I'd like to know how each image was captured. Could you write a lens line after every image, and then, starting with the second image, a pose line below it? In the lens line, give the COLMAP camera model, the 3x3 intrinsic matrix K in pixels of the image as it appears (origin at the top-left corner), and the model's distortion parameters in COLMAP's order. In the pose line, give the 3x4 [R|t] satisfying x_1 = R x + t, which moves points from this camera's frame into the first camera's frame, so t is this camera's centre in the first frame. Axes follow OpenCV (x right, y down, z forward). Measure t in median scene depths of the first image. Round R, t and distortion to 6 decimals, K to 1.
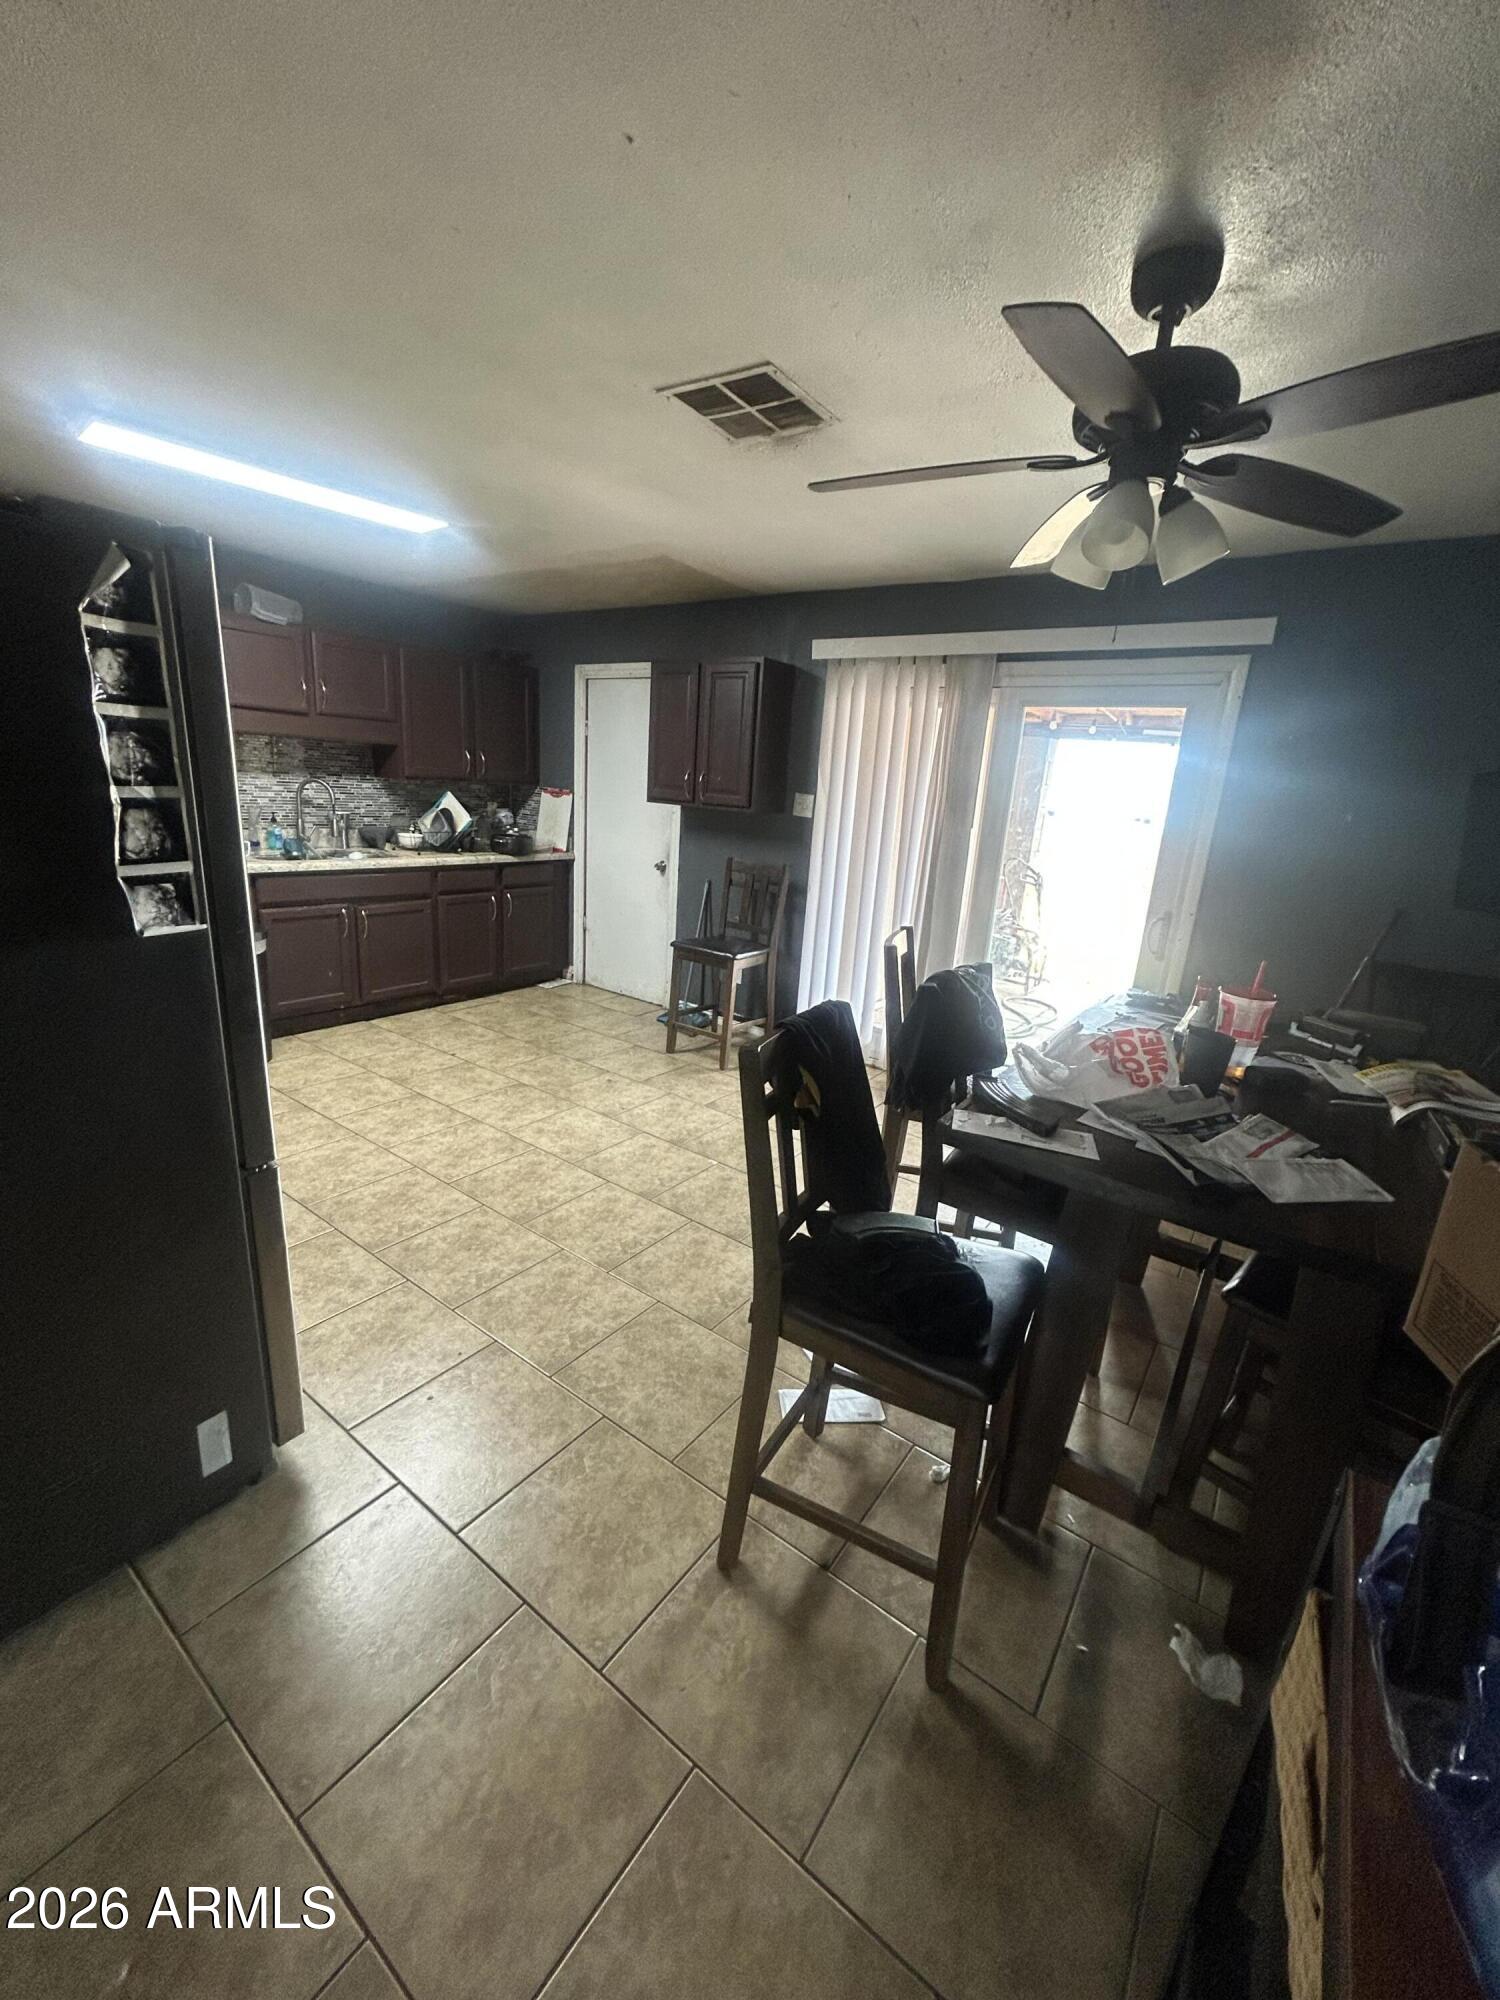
lens RADIAL K [[800.5, 0, 750.3], [0, 800.5, 1007.2], [0, 0, 1]] dist [-0.002152, 0.001100]
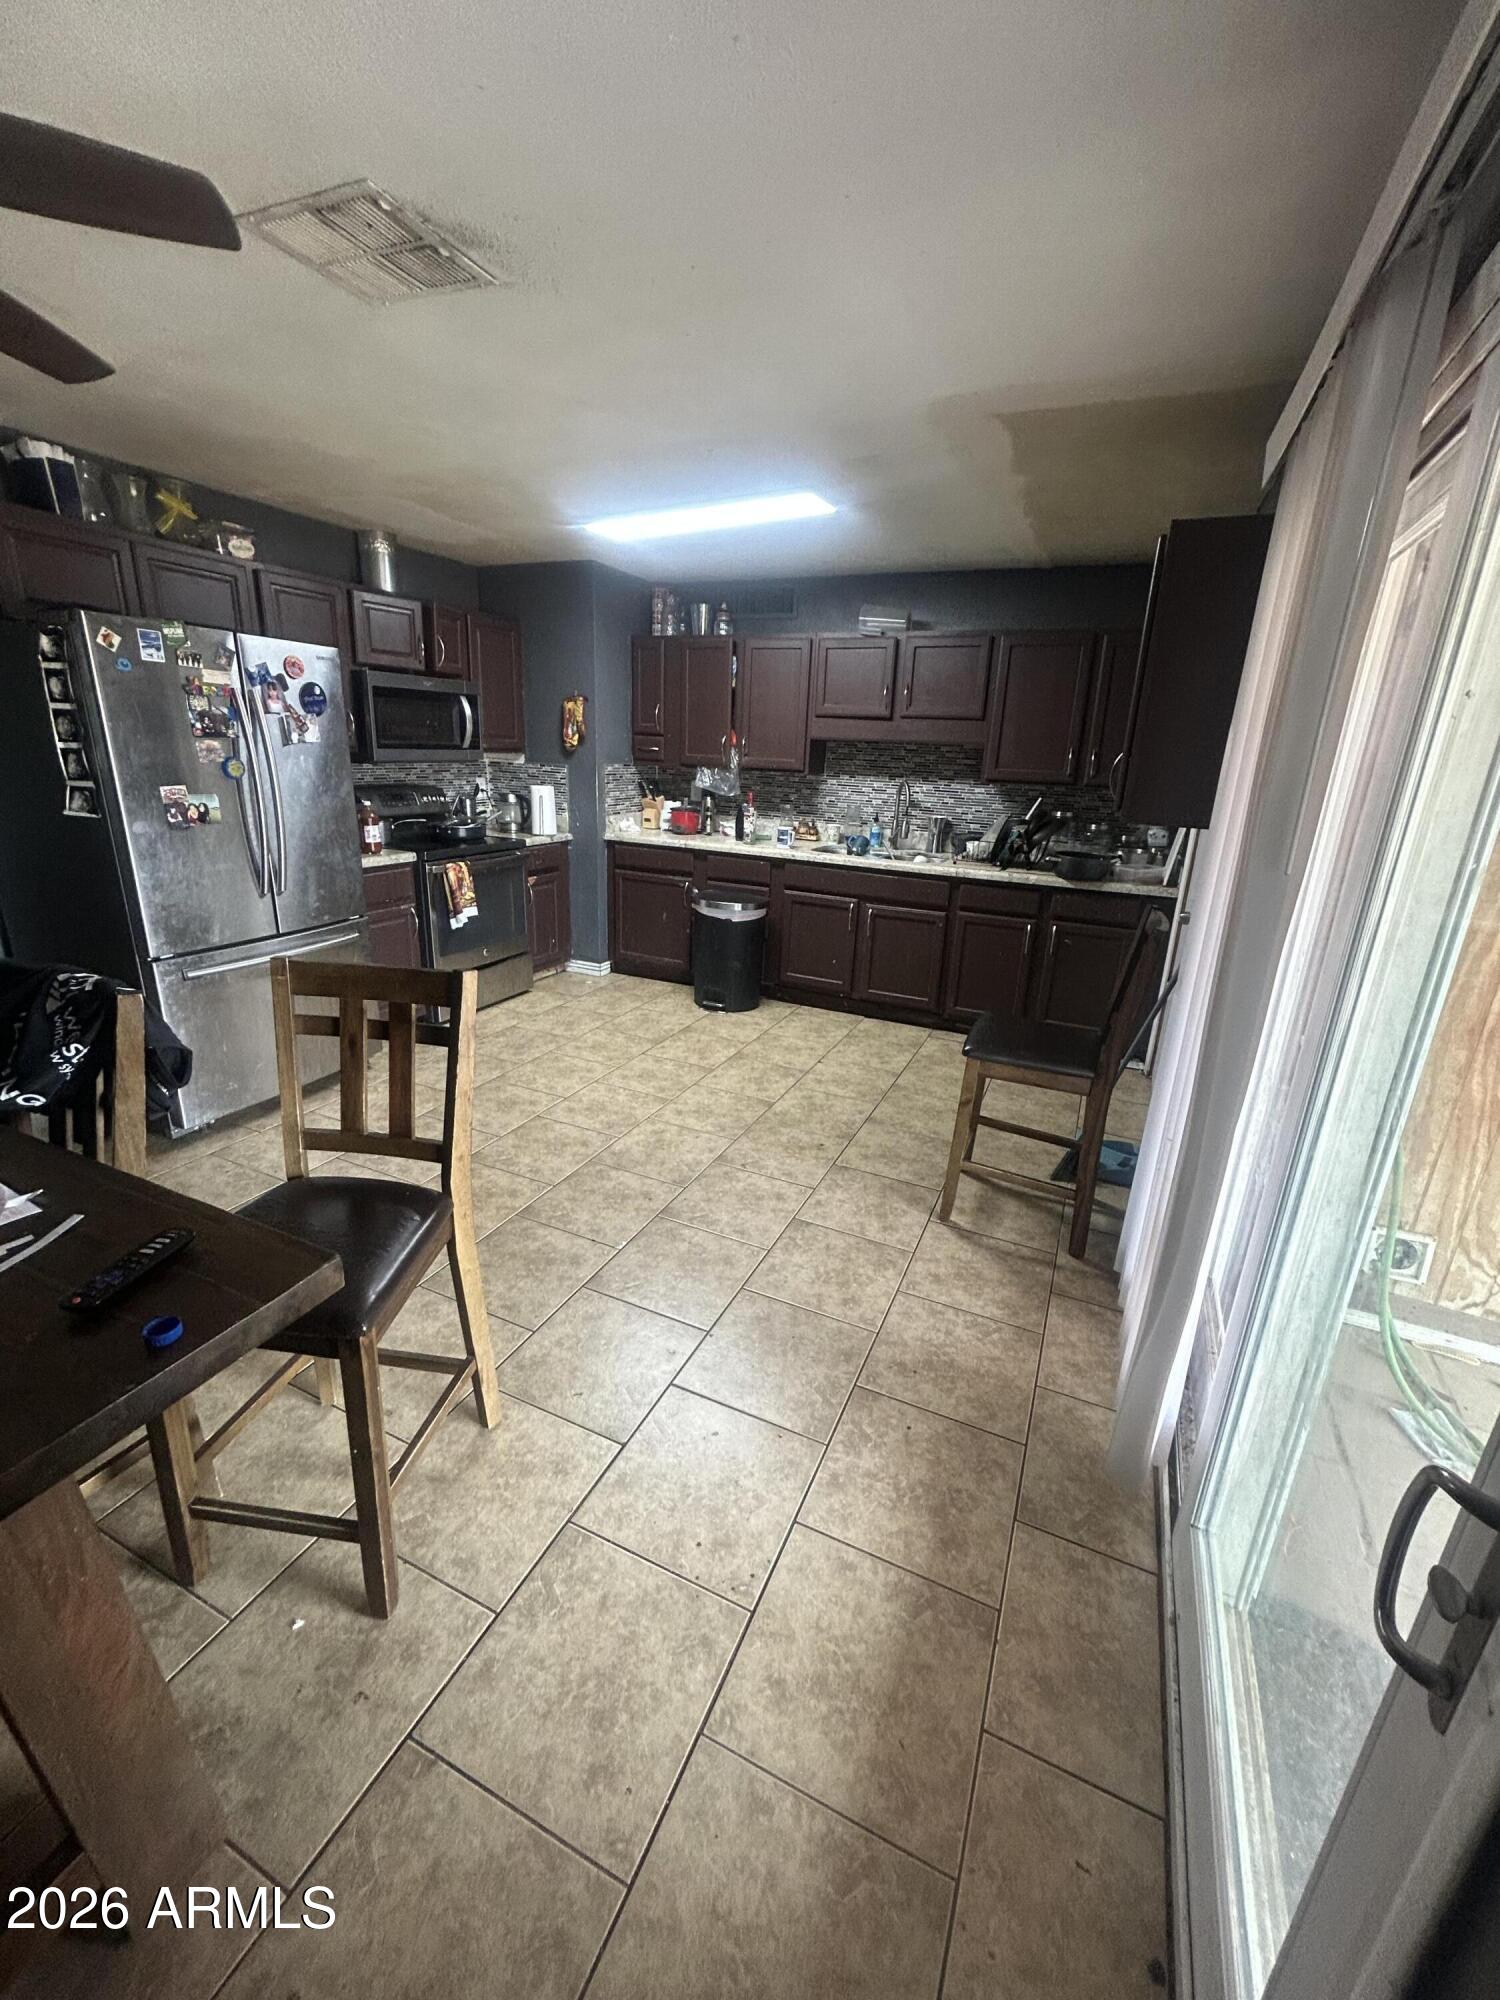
lens RADIAL K [[800.5, 0, 756.7], [0, 800.5, 1008.3], [0, 0, 1]] dist [-0.002152, 0.001100]
pose [[0.202213, 0.248861, -0.947195, 0.509653], [-0.293209, 0.938195, 0.183901, -0.156952], [0.934419, 0.240538, 0.262683, 0.672618]]
